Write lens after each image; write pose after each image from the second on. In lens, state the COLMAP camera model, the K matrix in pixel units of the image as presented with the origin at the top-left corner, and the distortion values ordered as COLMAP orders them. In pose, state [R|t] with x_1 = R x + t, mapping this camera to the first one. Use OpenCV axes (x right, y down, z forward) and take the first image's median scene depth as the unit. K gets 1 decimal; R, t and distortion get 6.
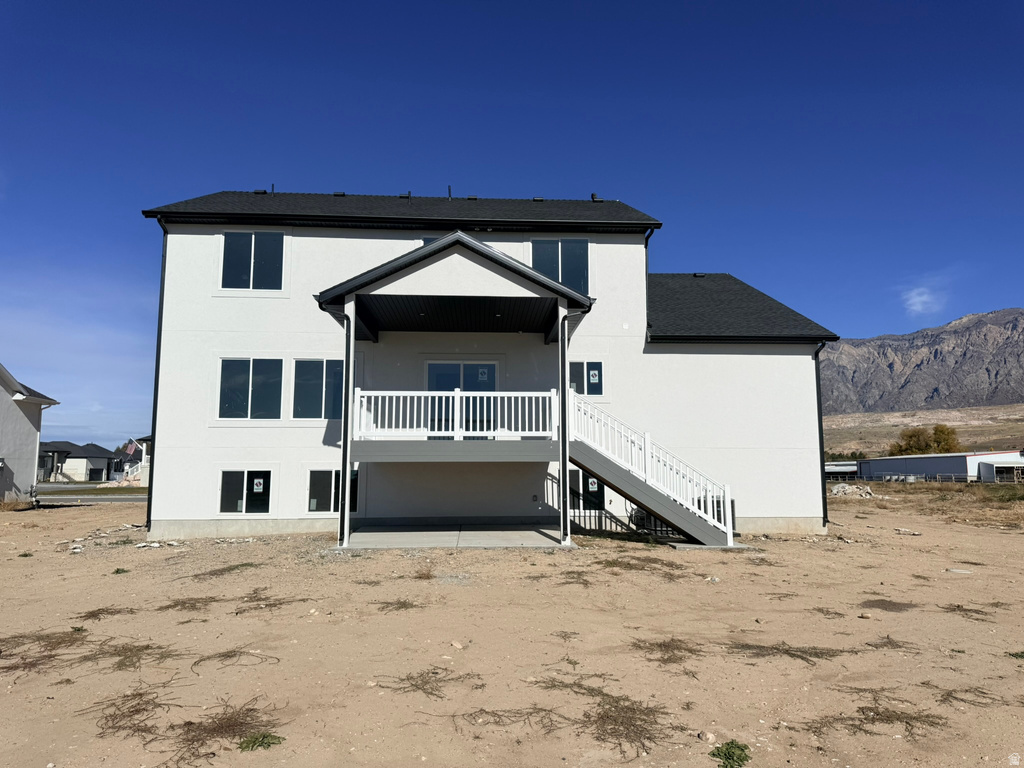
lens RADIAL K [[708.8, 0, 512.0], [0, 708.8, 384.0], [0, 0, 1]] dist [0.072067, -0.000808]
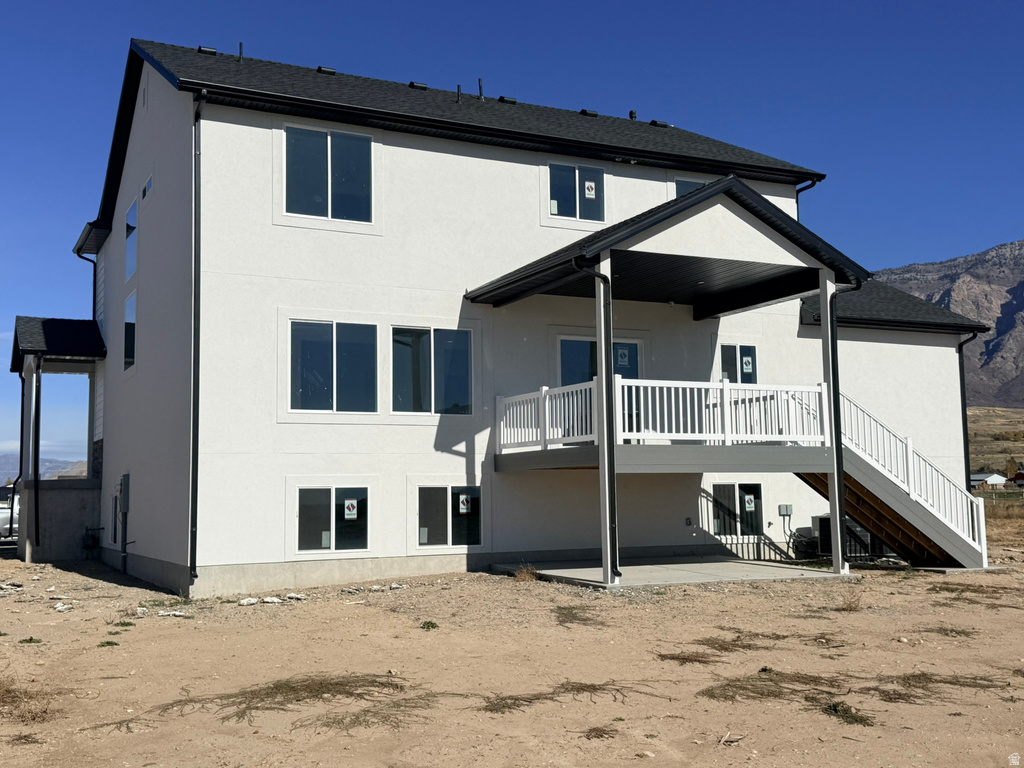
lens RADIAL K [[1138.8, 0, 512.5], [0, 1138.8, 370.0], [0, 0, 1]] dist [0.187413, -0.479243]
pose [[0.917677, 0.030998, 0.396116, -0.635101], [-0.035495, 0.999362, 0.004026, -0.000283], [-0.395738, -0.017755, 0.918192, -0.055687]]
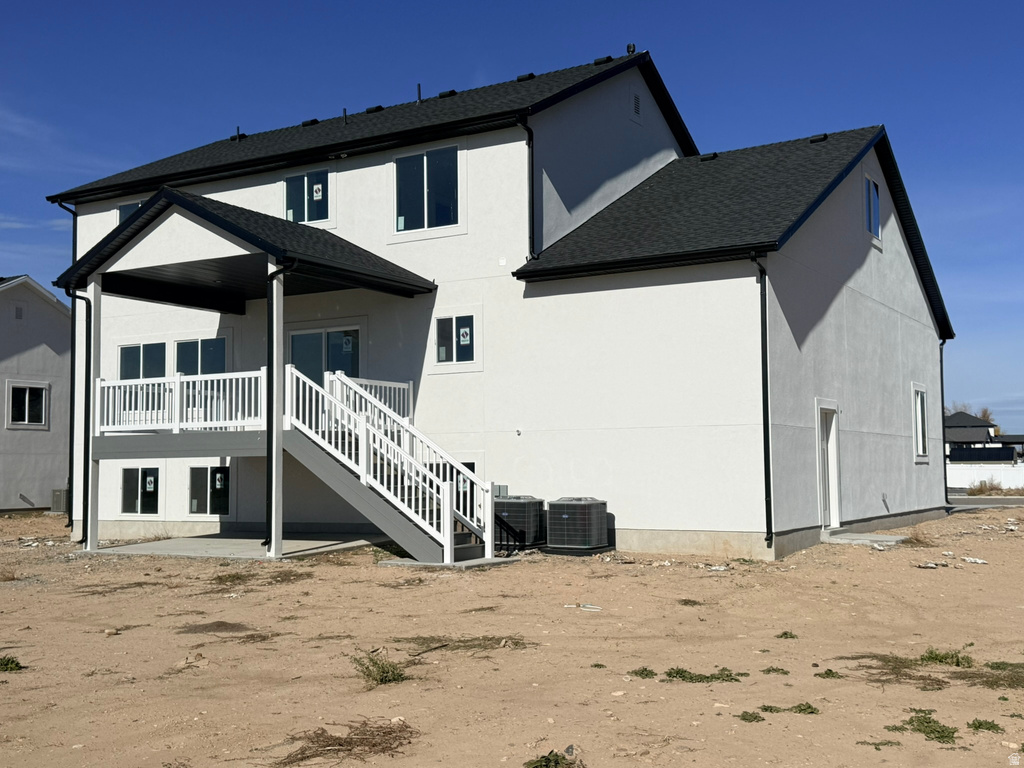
lens RADIAL K [[1148.9, 0, 512.0], [0, 1148.9, 384.0], [0, 0, 1]] dist [0.112580, 0.001609]
pose [[0.828749, -0.048304, -0.557532, 0.834759], [0.078178, 0.996492, 0.029873, 0.007376], [0.554133, -0.068344, 0.829618, 0.041356]]
